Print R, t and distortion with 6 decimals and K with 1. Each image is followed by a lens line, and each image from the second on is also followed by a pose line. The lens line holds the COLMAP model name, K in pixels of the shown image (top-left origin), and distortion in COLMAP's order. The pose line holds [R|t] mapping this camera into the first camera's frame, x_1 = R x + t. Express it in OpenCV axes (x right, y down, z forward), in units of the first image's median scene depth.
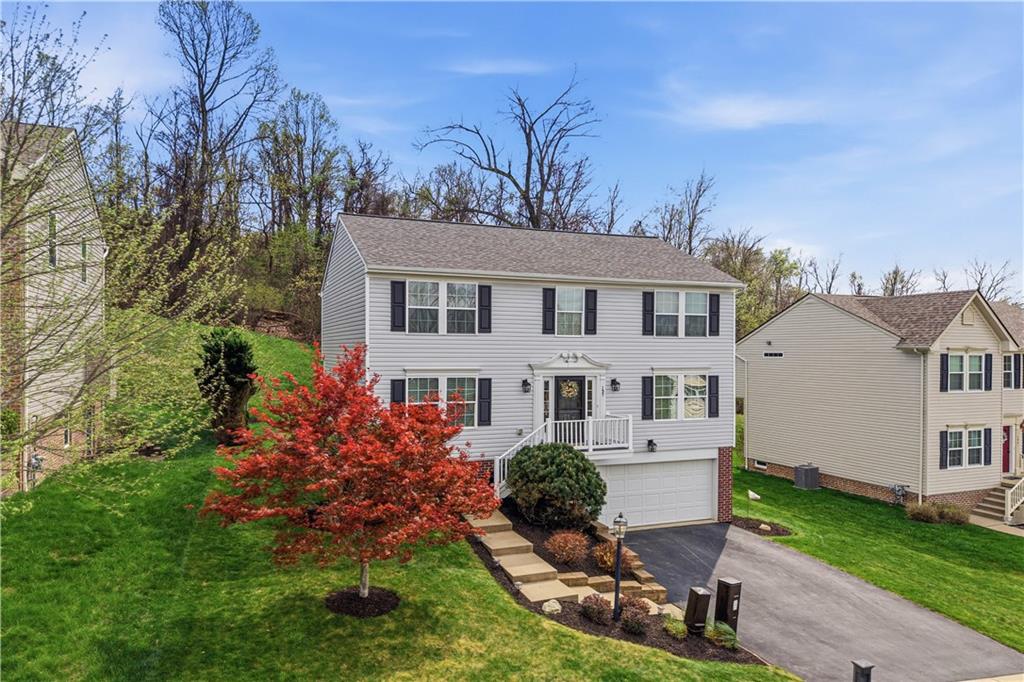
lens RADIAL K [[678.3, 0, 512.0], [0, 678.3, 341.0], [0, 0, 1]] dist [0.003157, -0.001229]
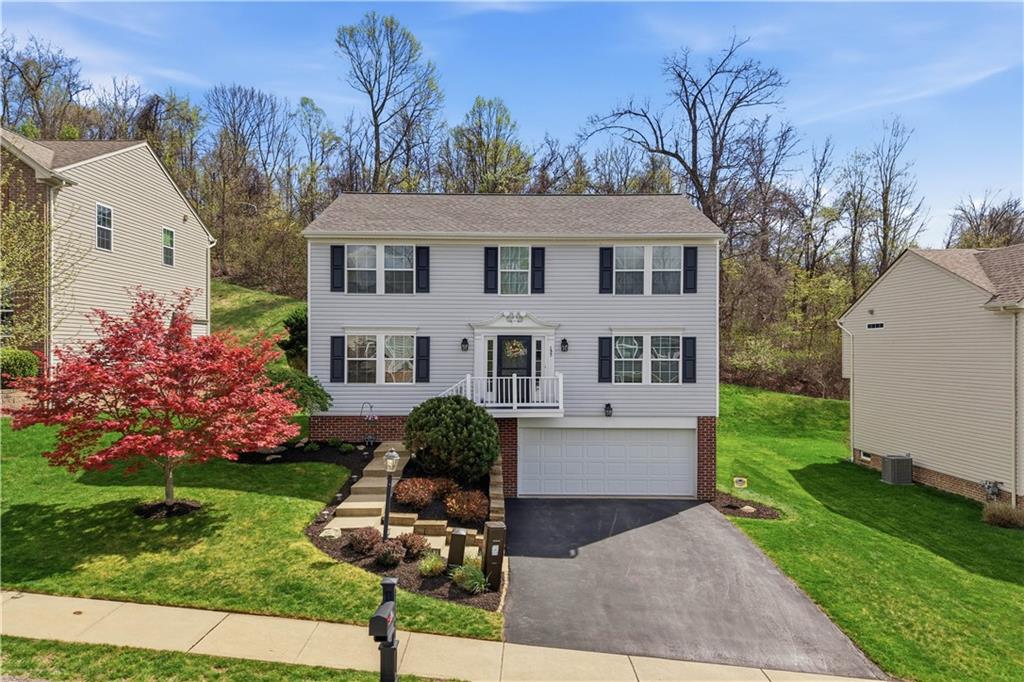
lens RADIAL K [[678.3, 0, 512.0], [0, 678.3, 341.0], [0, 0, 1]] dist [0.003157, -0.001229]
pose [[0.930633, -0.005546, -0.365911, 0.439362], [0.005618, 0.999984, -0.000868, 0.059849], [0.365910, -0.001248, 0.930649, 0.077257]]
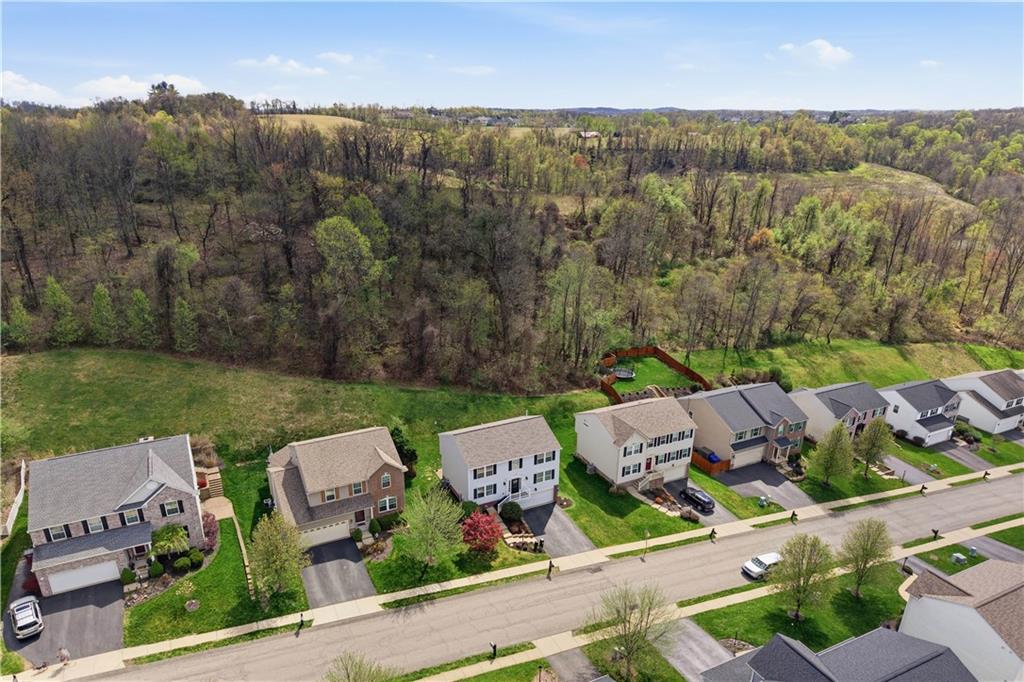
lens RADIAL K [[678.3, 0, 512.0], [0, 678.3, 341.0], [0, 0, 1]] dist [0.003157, -0.001229]
pose [[0.997218, -0.026127, 0.069808, -0.192151], [0.000827, 0.940375, 0.340138, -2.064755], [-0.074532, -0.339134, 0.937781, -2.473898]]
